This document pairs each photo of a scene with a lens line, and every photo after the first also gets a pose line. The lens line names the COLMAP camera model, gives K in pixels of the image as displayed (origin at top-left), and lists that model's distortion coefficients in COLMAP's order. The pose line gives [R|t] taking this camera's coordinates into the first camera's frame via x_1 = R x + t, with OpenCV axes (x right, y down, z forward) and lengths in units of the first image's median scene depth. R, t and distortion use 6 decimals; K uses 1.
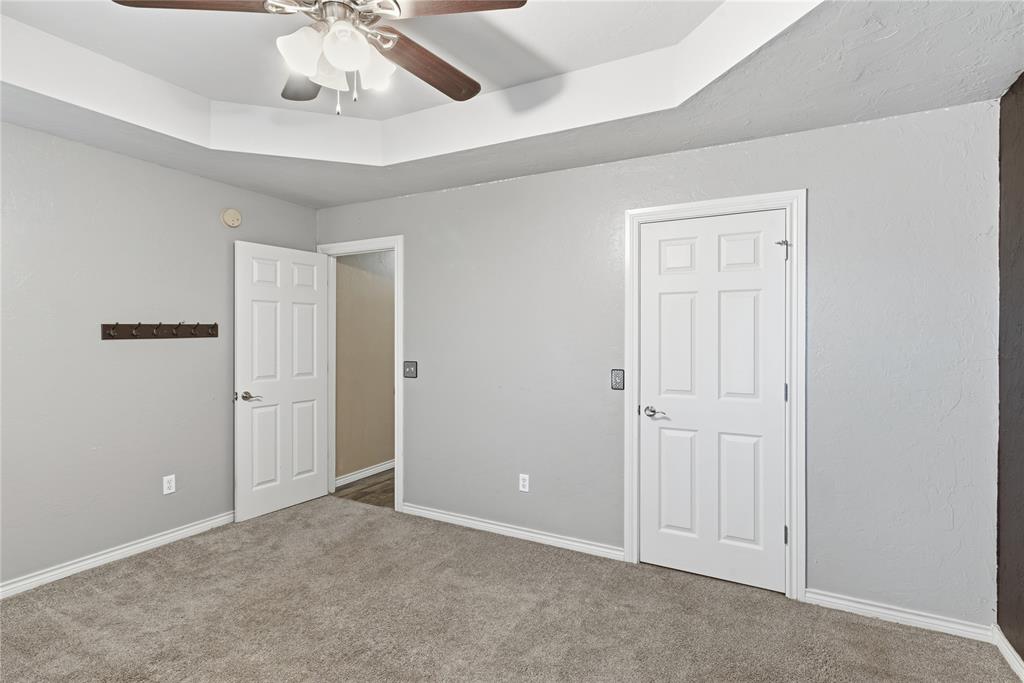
lens RADIAL K [[502.0, 0, 508.3], [0, 502.0, 337.2], [0, 0, 1]] dist [0.008618, 0.000507]
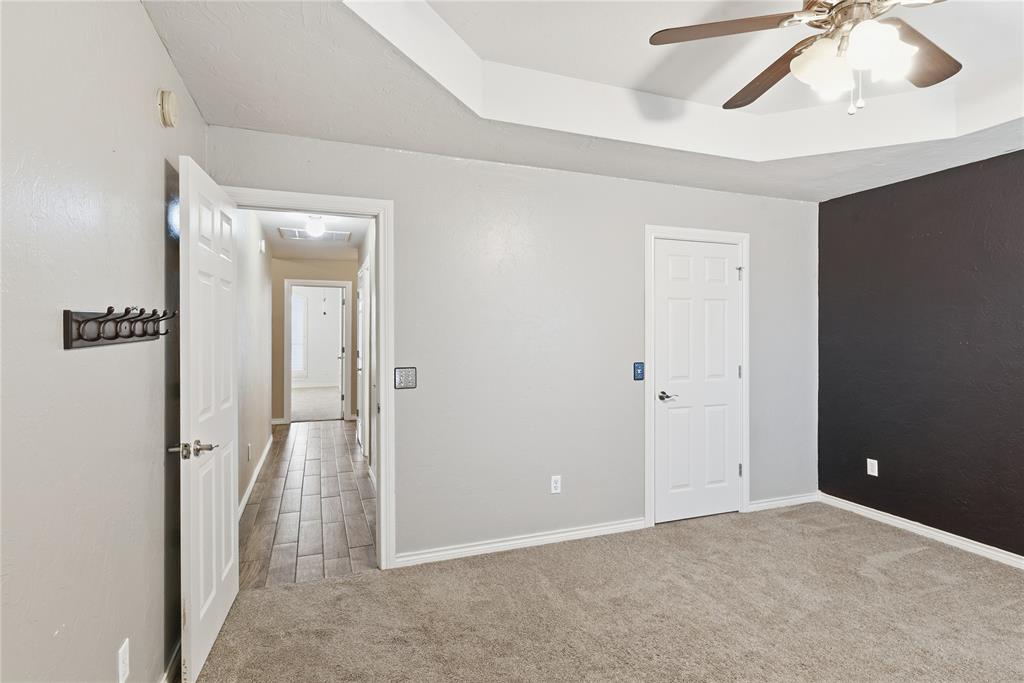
lens RADIAL K [[502.0, 0, 528.5], [0, 502.0, 335.1], [0, 0, 1]] dist [0.008618, 0.000507]
pose [[0.655892, -0.007330, 0.754819, -0.827193], [0.004169, 0.999973, 0.006088, -0.006831], [-0.754843, -0.000846, 0.655905, 0.450030]]
